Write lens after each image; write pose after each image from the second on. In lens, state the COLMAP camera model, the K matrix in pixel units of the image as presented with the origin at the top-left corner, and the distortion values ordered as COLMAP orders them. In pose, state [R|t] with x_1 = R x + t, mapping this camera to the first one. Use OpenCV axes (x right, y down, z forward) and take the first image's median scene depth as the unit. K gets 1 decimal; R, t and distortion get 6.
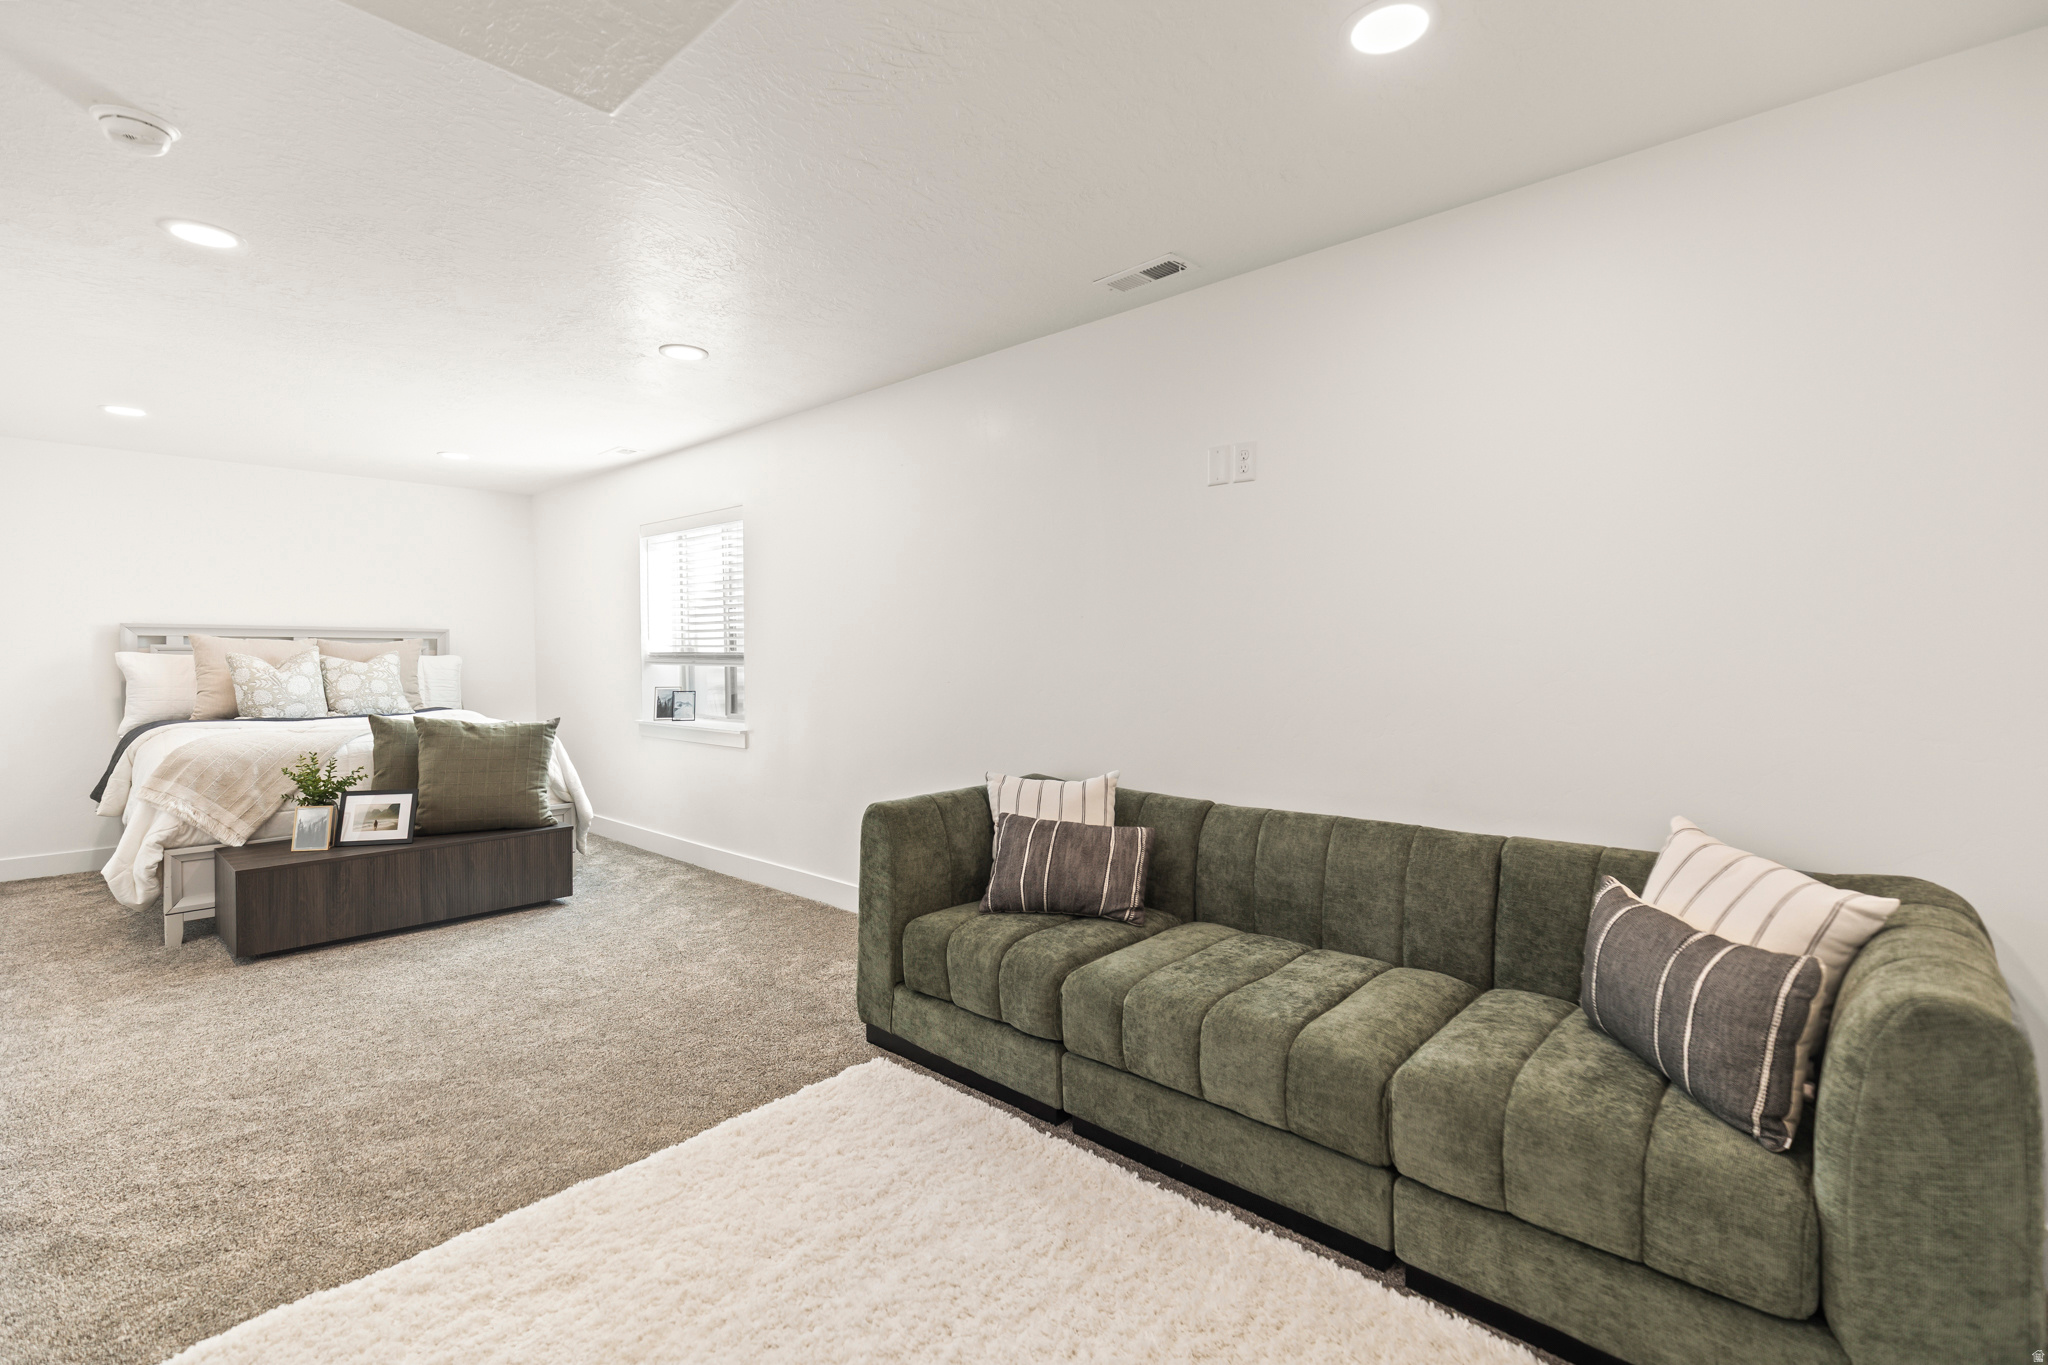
lens RADIAL K [[931.9, 0, 1044.6], [0, 931.9, 671.7], [0, 0, 1]] dist [0.004116, -0.000549]
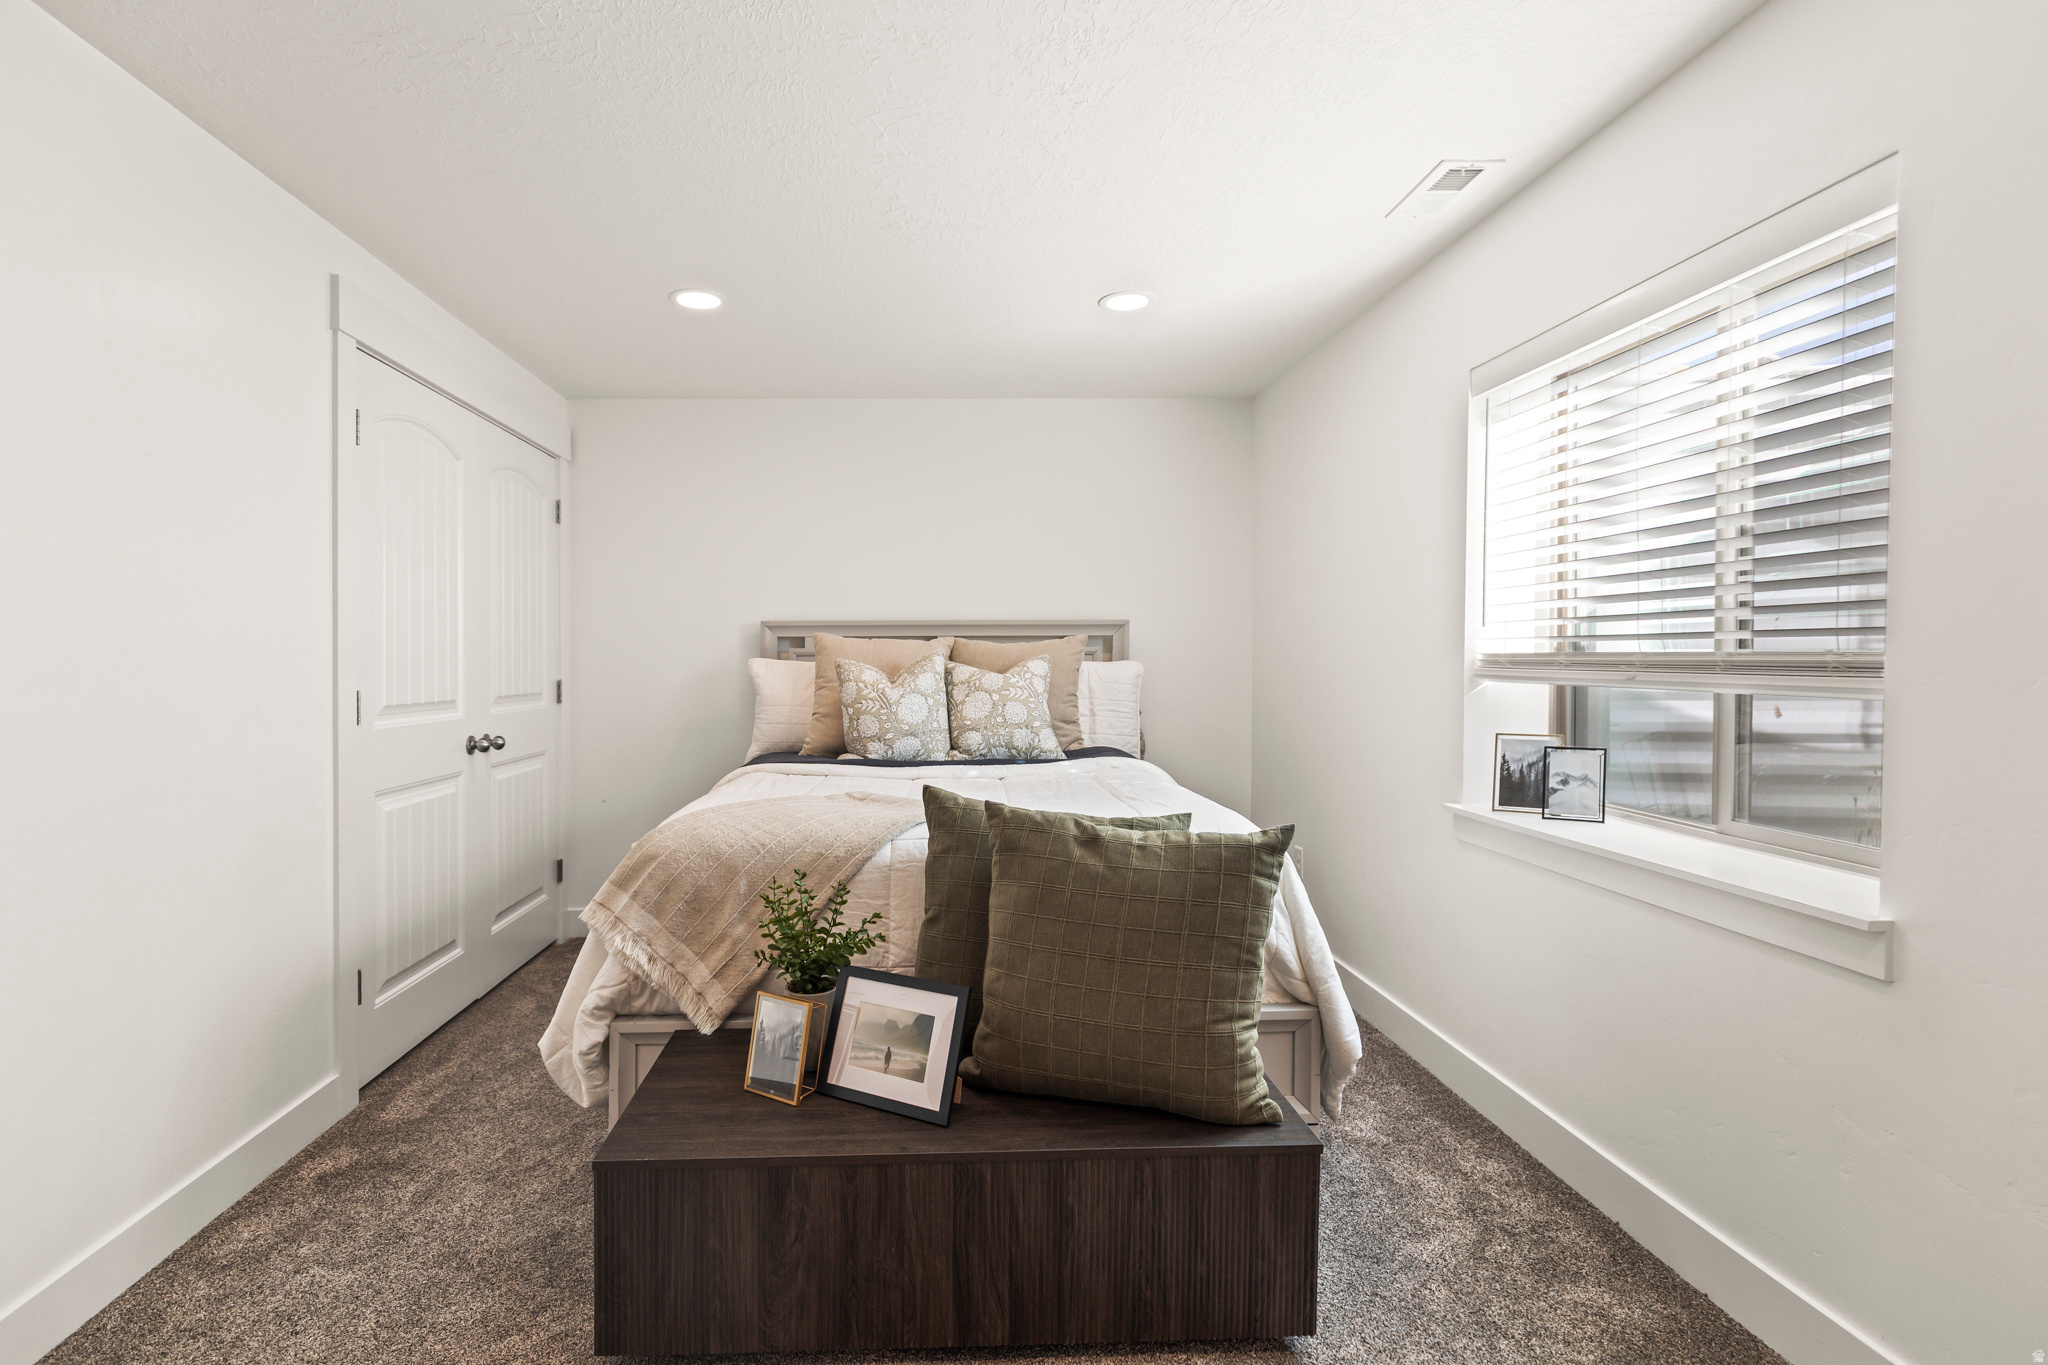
lens RADIAL K [[1007.0, 0, 953.0], [0, 1007.0, 681.3], [0, 0, 1]] dist [-0.001789, -0.001579]
pose [[0.696857, 0.012950, -0.717093, -0.345049], [-0.010681, 0.999913, 0.007677, -0.012154], [0.717130, 0.002309, 0.696935, 0.657812]]
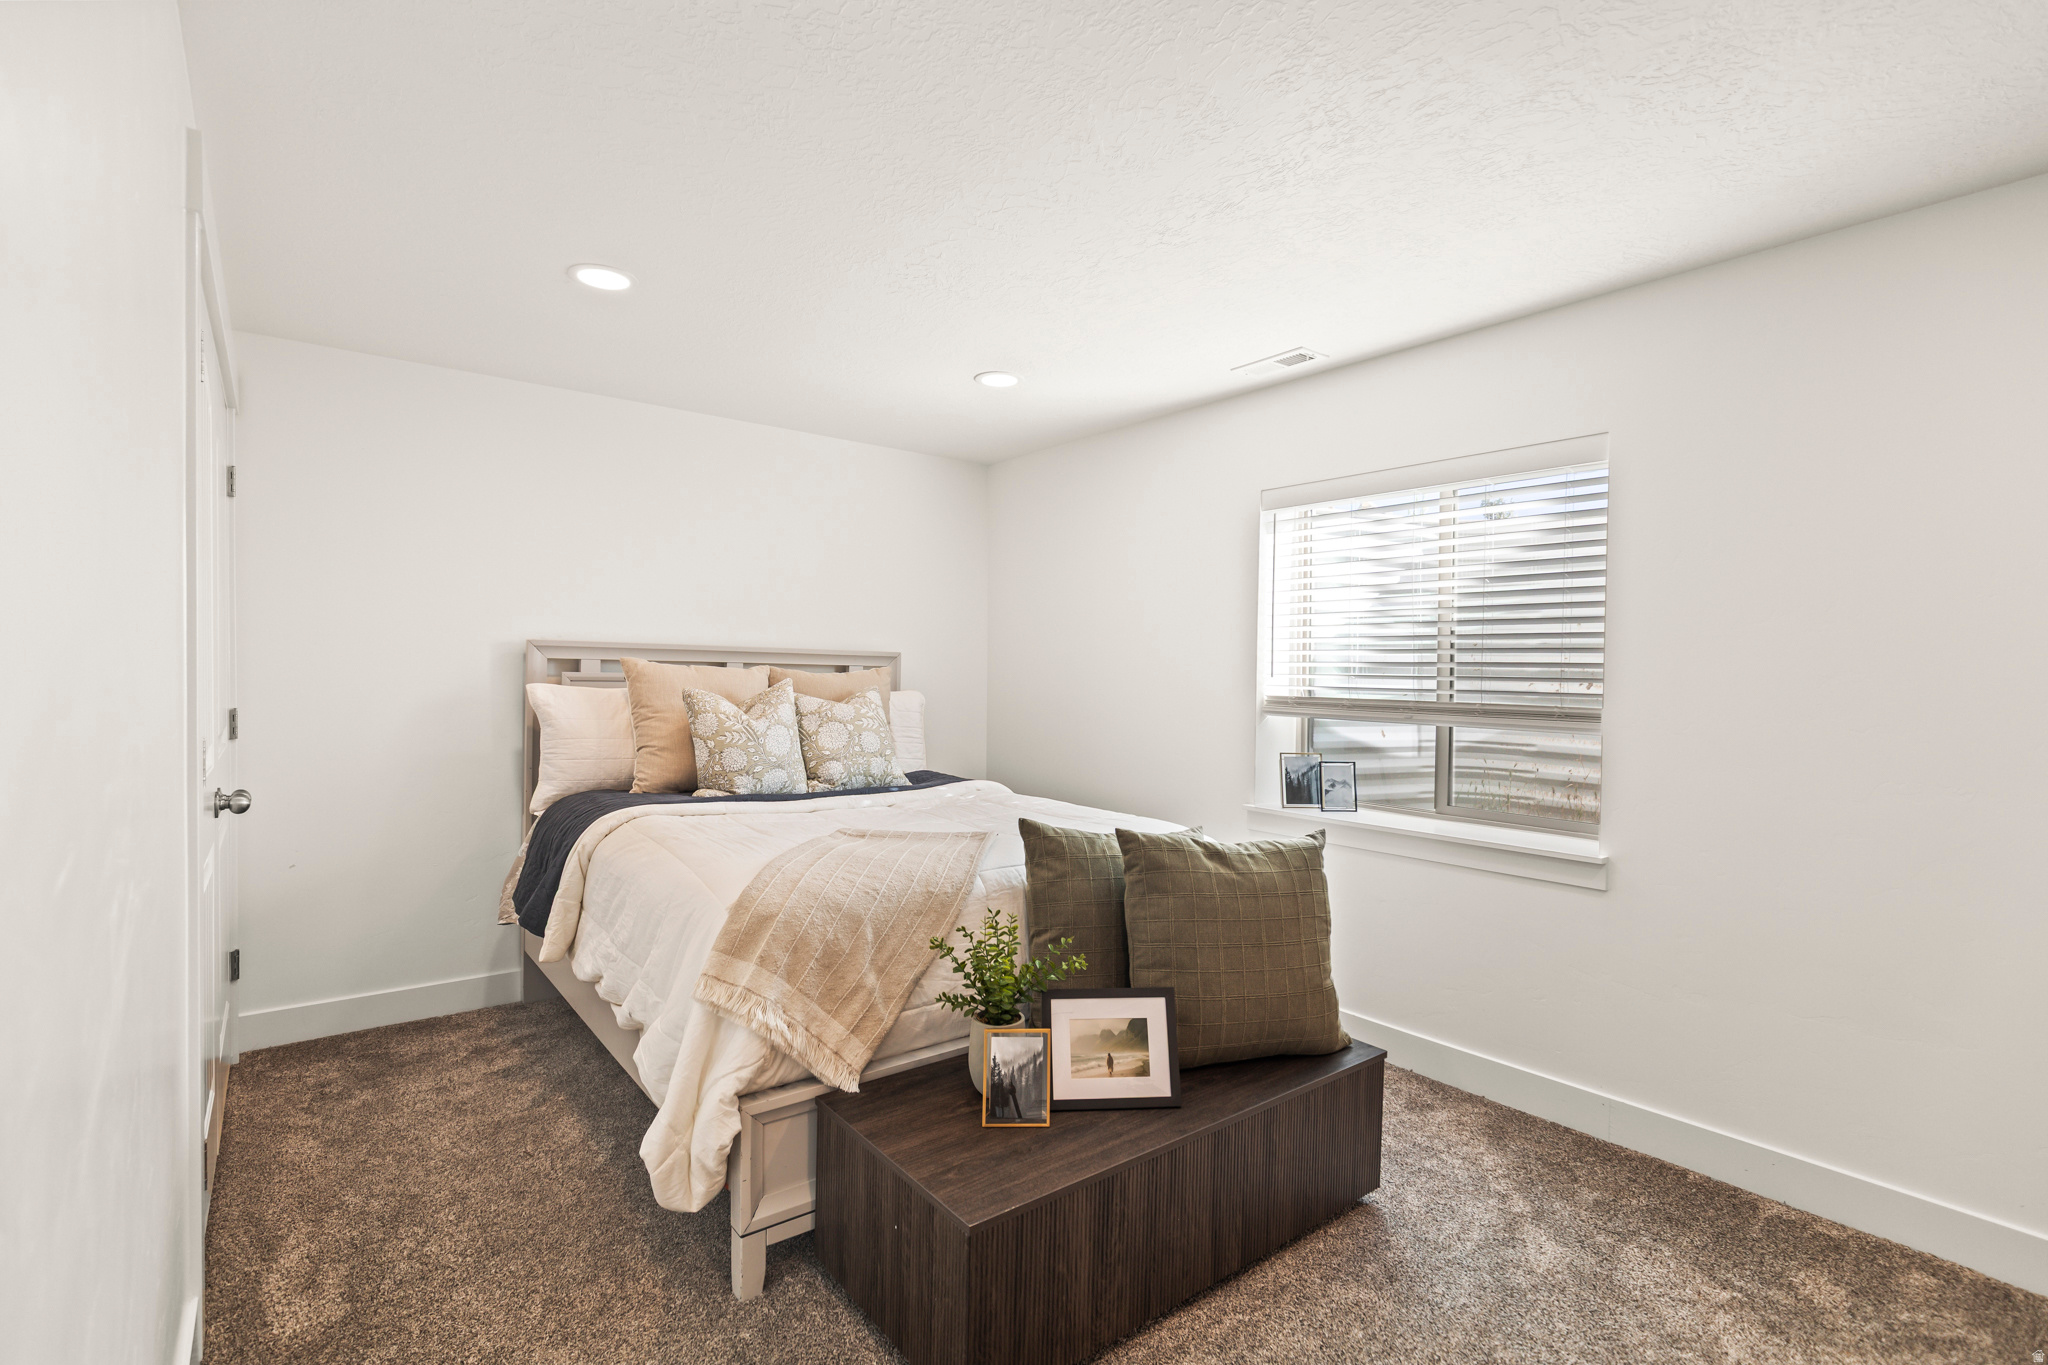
lens RADIAL K [[952.2, 0, 1036.7], [0, 952.2, 687.1], [0, 0, 1]] dist [-0.004282, 0.000408]
pose [[0.986724, 0.020644, -0.161091, -0.638211], [-0.022180, 0.999724, -0.007741, -0.025306], [0.160887, 0.011211, 0.986909, 0.474354]]
